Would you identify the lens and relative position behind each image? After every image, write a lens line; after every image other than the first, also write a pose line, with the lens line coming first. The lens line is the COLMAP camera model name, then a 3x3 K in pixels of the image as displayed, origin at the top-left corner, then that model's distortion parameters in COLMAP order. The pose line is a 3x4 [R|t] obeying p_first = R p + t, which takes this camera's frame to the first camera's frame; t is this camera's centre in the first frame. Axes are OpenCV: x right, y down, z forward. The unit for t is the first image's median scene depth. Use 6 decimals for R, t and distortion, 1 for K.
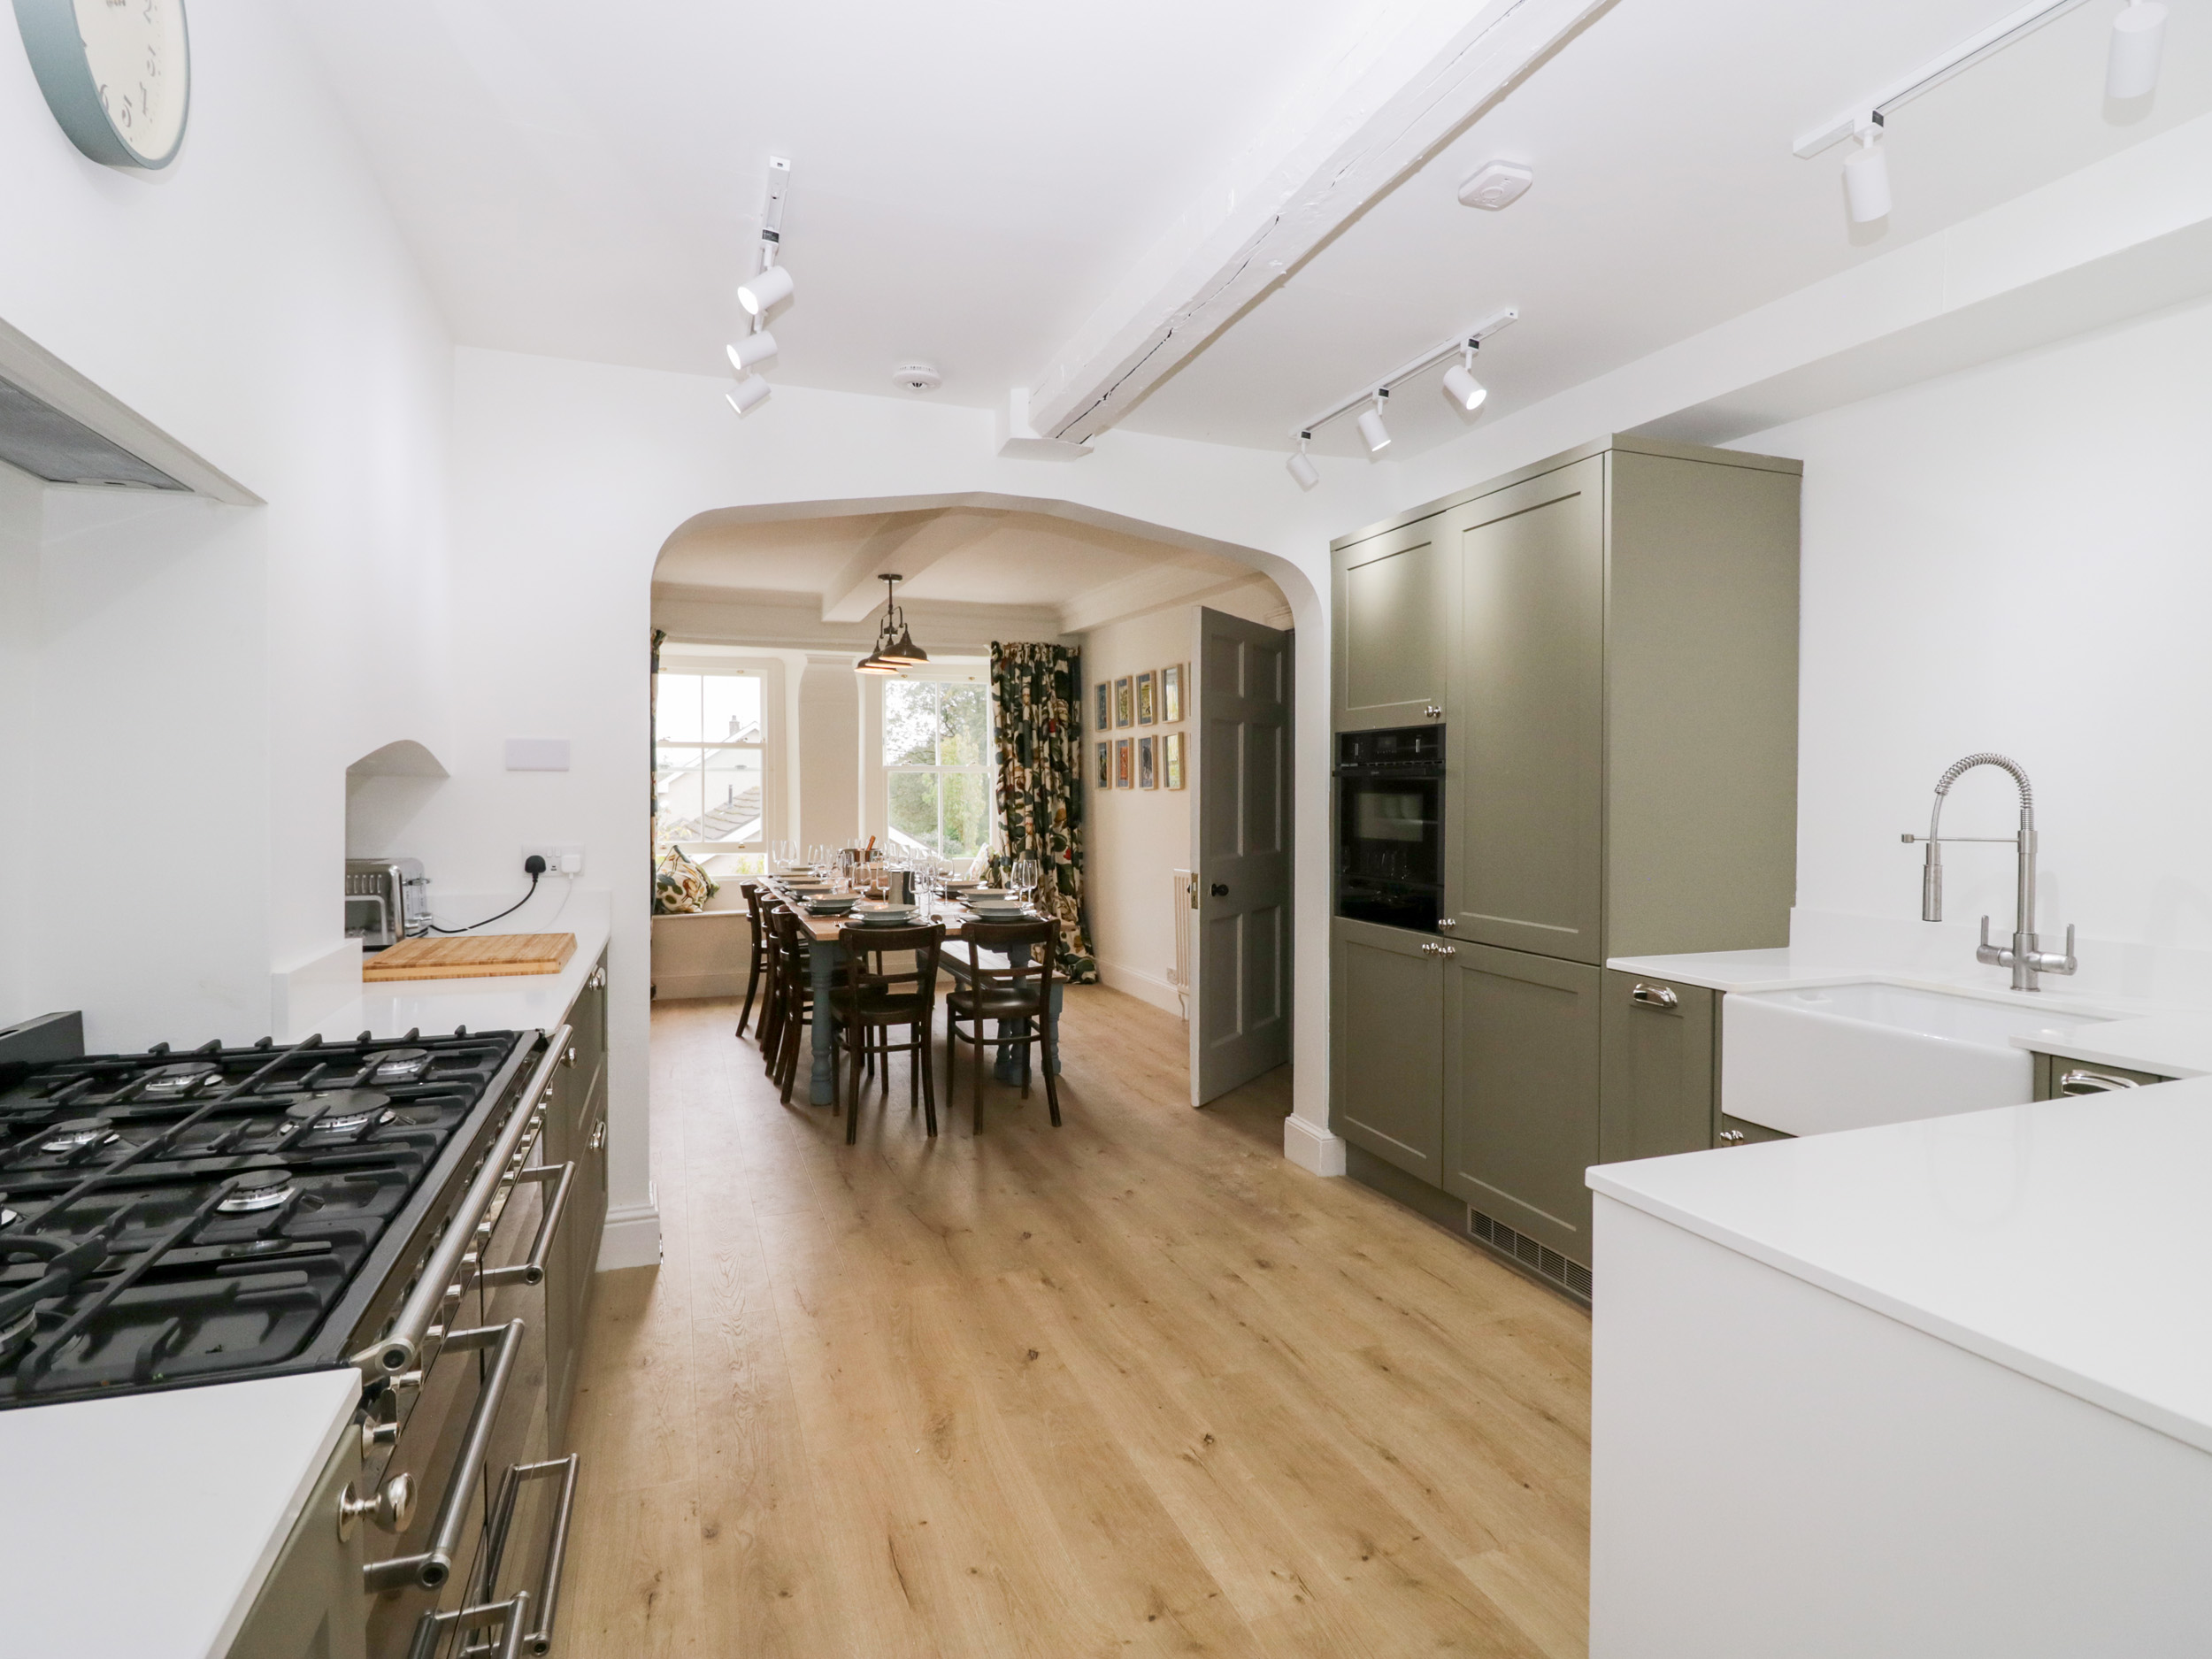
lens RADIAL K [[1103.7, 0, 1106.0], [0, 1103.7, 829.5], [0, 0, 1]] dist [0.000741, 0.000021]
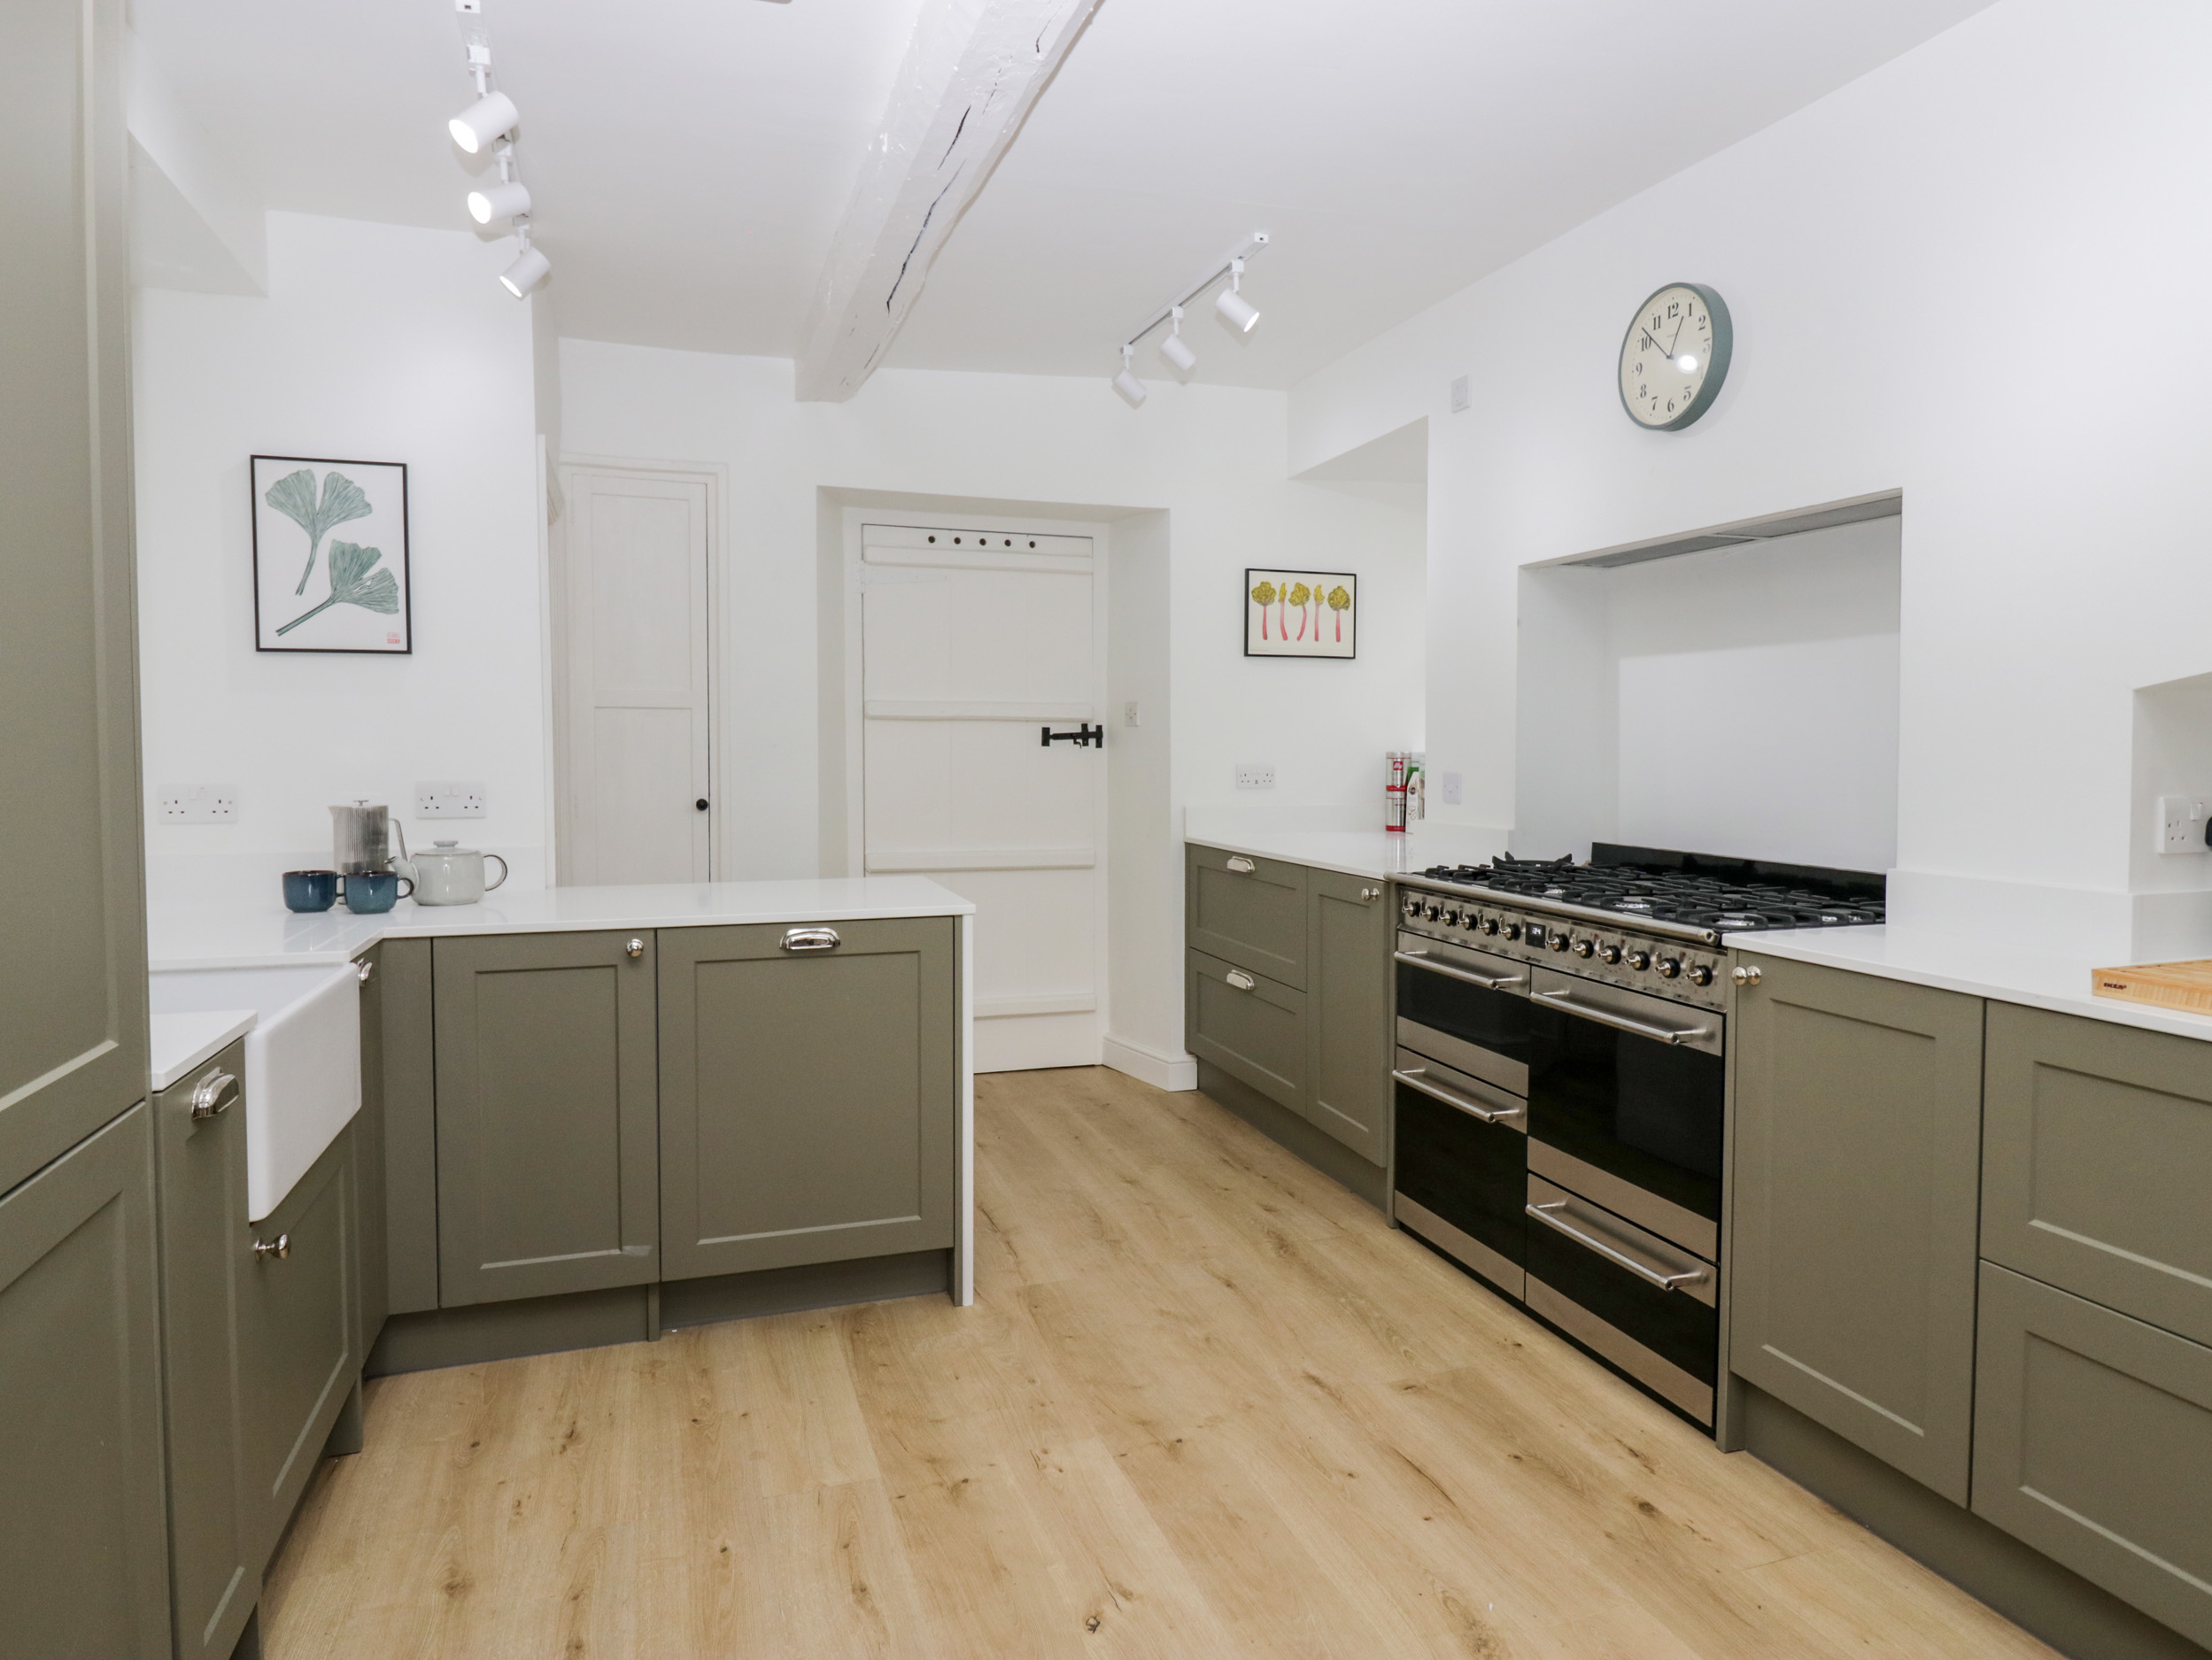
lens RADIAL K [[1336.0, 0, 1106.0], [0, 1336.0, 830.0], [0, 0, 1]] dist [-0.003775, -0.000886]
pose [[-0.999521, -0.007680, 0.029975, 0.075332], [-0.004696, 0.995138, 0.098381, -0.049186], [-0.030585, 0.098193, -0.994697, 2.161173]]
